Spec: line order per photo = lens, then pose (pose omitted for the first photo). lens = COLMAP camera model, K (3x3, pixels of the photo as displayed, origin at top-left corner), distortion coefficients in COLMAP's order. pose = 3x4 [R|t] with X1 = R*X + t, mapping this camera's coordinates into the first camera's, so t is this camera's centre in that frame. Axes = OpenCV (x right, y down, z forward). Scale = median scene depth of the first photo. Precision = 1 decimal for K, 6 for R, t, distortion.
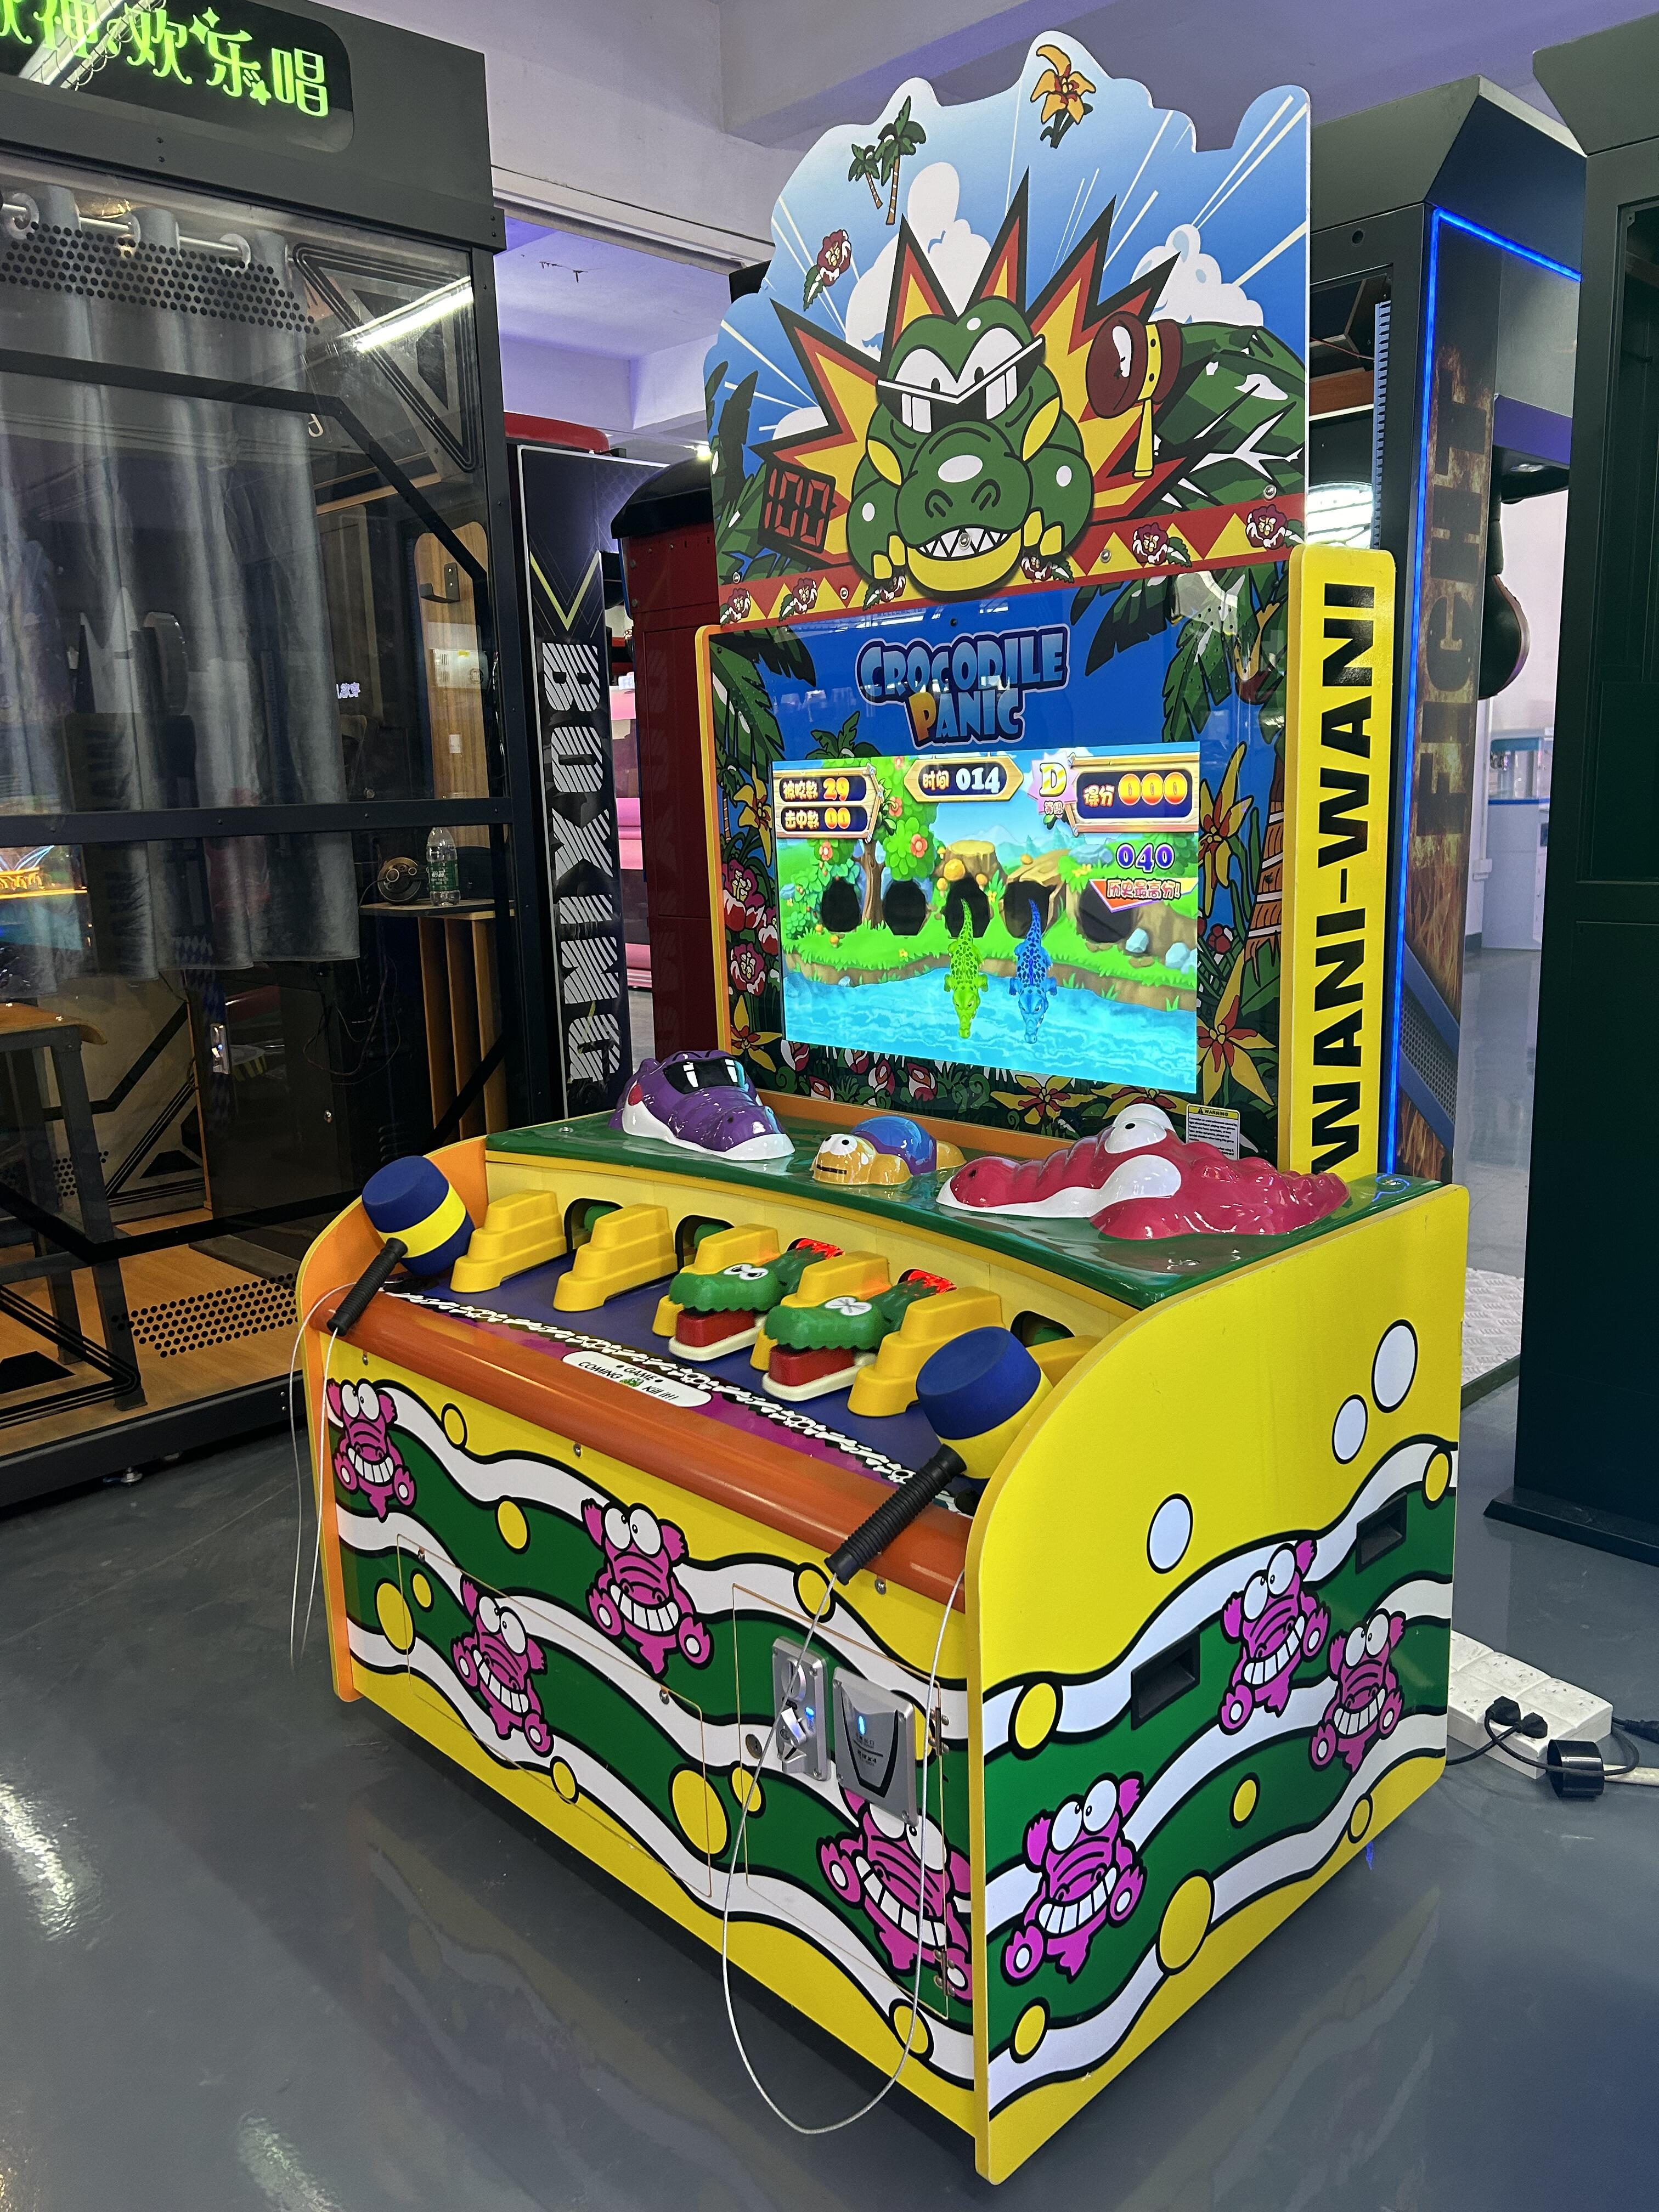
lens RADIAL K [[1676.4, 0, 821.2], [0, 1676.4, 1121.4], [0, 0, 1]] dist [0.048191, -0.051317]
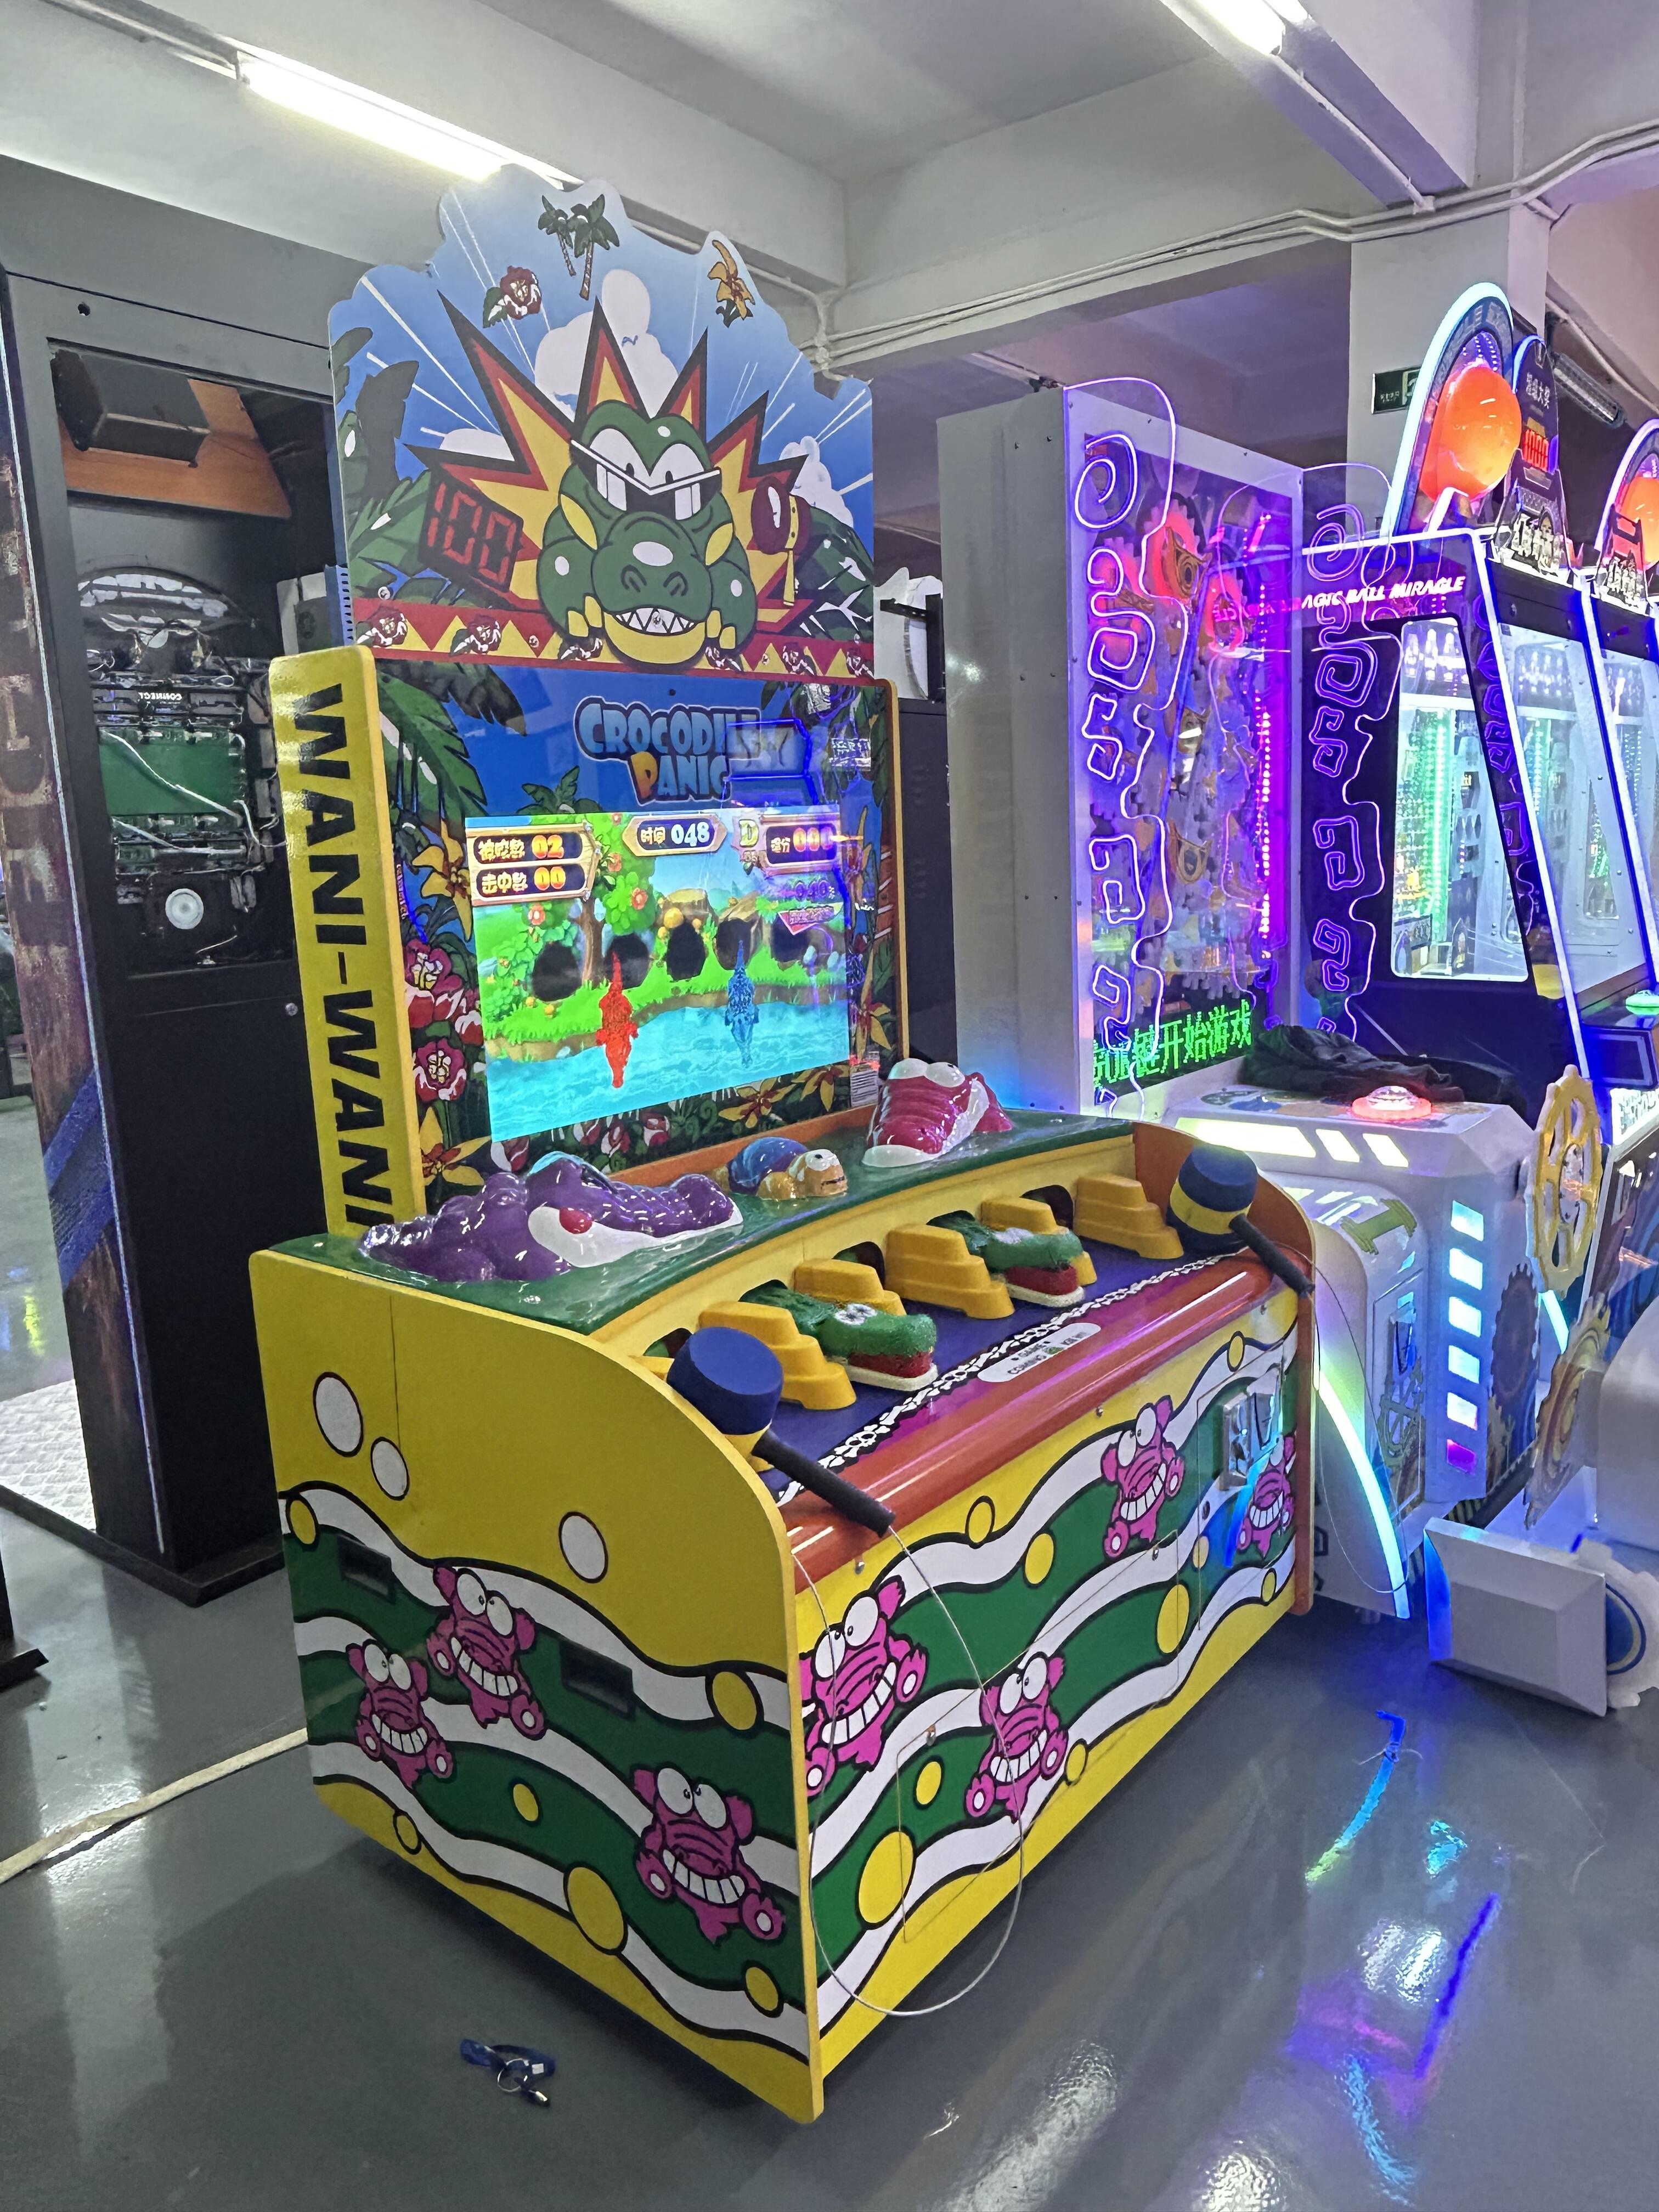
lens RADIAL K [[1533.4, 0, 842.4], [0, 1533.4, 1112.8], [0, 0, 1]] dist [-0.011538, 0.009149]
pose [[-0.111801, -0.147003, 0.982797, -0.964159], [0.251664, 0.952569, 0.171110, -0.181387], [-0.961336, 0.266464, -0.069503, 1.052792]]
